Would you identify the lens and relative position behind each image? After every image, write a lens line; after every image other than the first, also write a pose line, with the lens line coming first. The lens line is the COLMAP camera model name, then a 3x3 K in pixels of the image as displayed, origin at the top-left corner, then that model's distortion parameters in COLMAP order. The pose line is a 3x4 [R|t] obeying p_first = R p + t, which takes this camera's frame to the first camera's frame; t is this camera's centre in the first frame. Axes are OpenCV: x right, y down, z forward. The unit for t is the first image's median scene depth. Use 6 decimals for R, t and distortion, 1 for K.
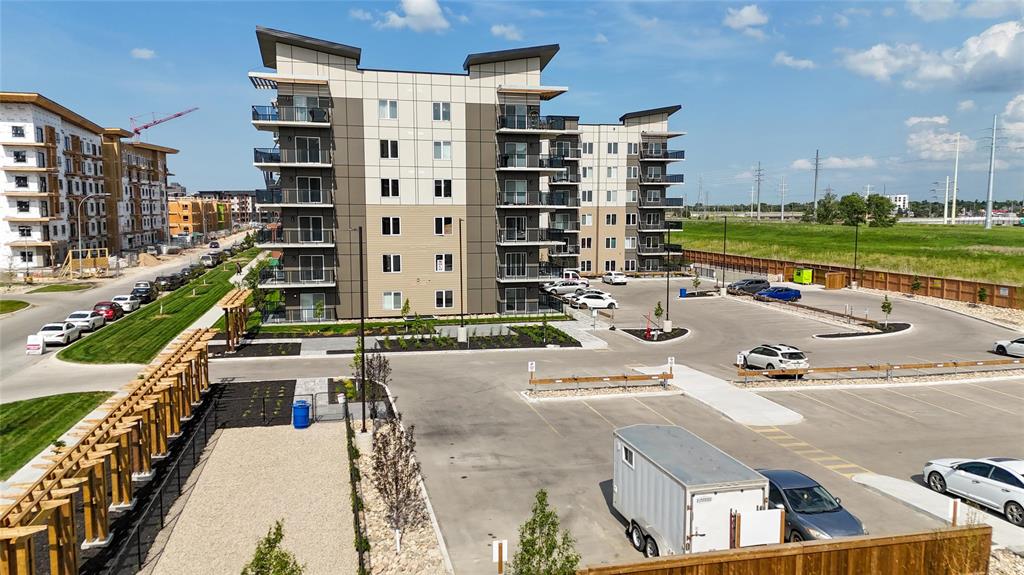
lens RADIAL K [[739.8, 0, 515.6], [0, 739.8, 287.8], [0, 0, 1]] dist [0.097242, -0.090332]
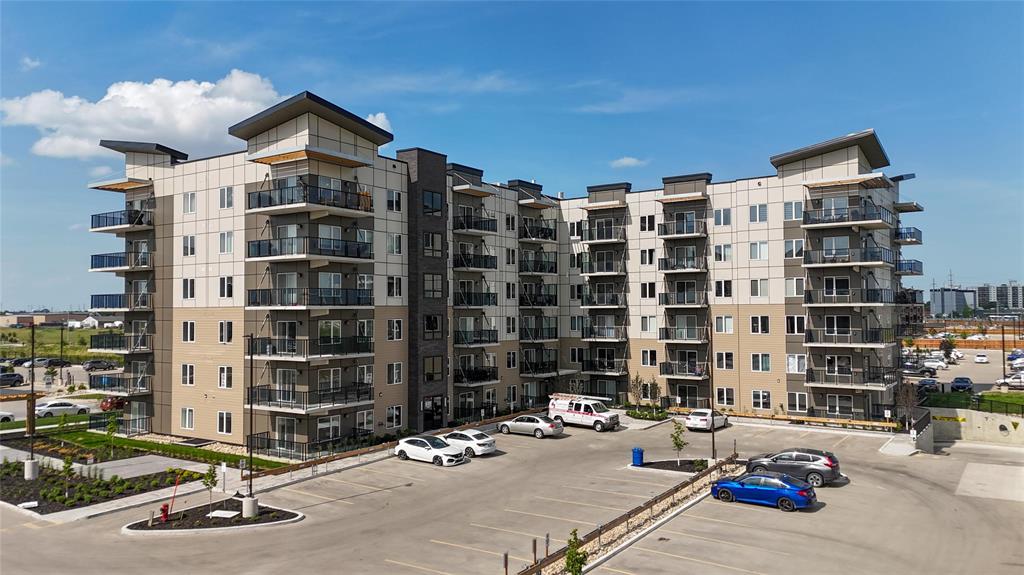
lens RADIAL K [[739.8, 0, 515.6], [0, 739.8, 287.8], [0, 0, 1]] dist [0.097242, -0.090332]
pose [[0.663691, -0.027830, -0.747489, 0.686343], [-0.071824, 0.992319, -0.100718, -0.066298], [0.744551, 0.120533, 0.656594, 0.635054]]
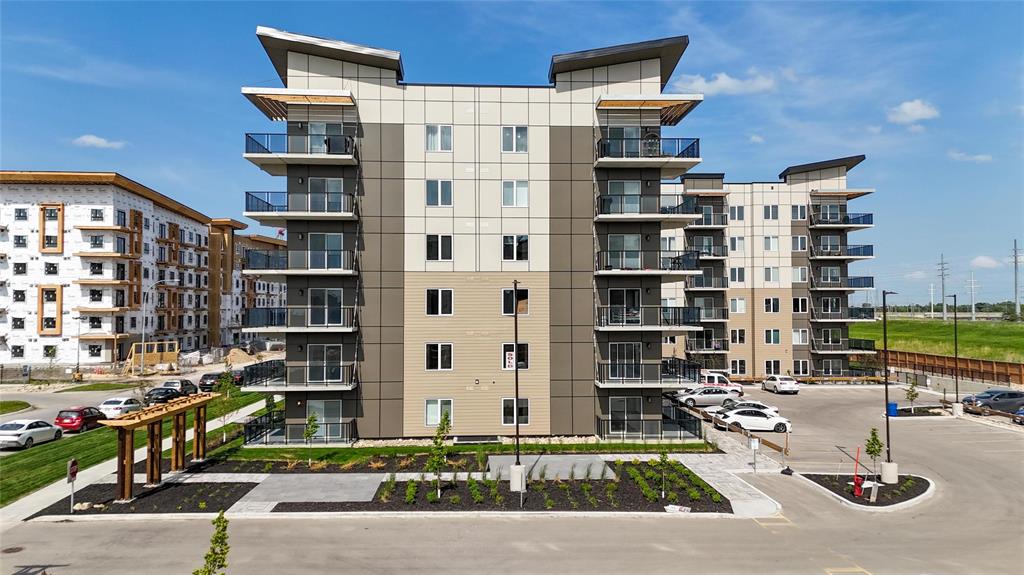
lens RADIAL K [[743.3, 0, 515.6], [0, 743.3, 286.2], [0, 0, 1]] dist [0.084112, -0.075982]
pose [[0.981121, -0.008932, -0.193188, 0.031480], [-0.017833, 0.990499, -0.136361, -0.004709], [0.192570, 0.137232, 0.971640, 0.310961]]
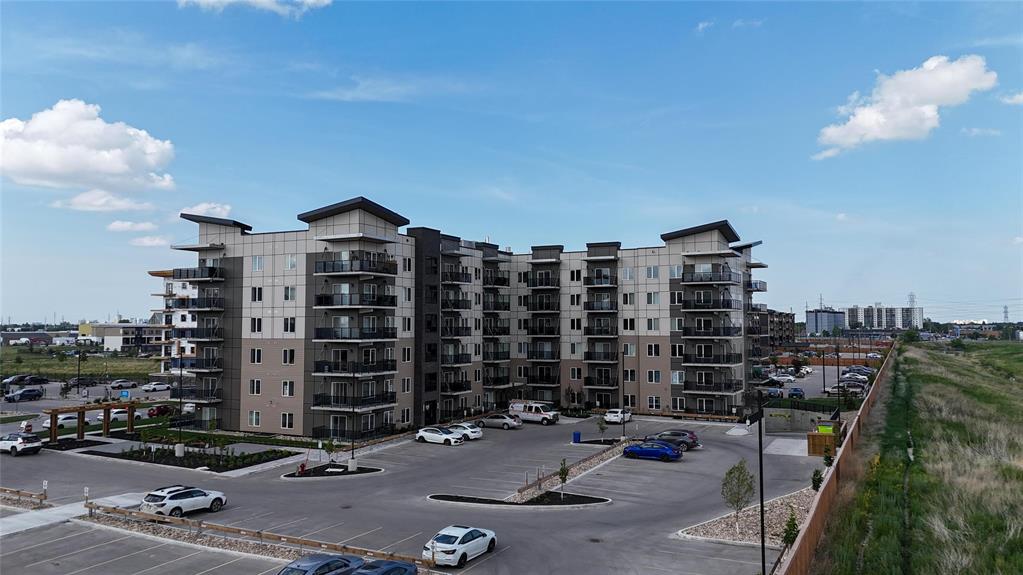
lens RADIAL K [[739.1, 0, 515.1], [0, 739.1, 287.8], [0, 0, 1]] dist [0.097242, -0.090332]
pose [[0.752431, -0.035287, -0.657725, 0.880156], [-0.067881, 0.989093, -0.130720, -0.056555], [0.655164, 0.143005, 0.741828, 0.318335]]
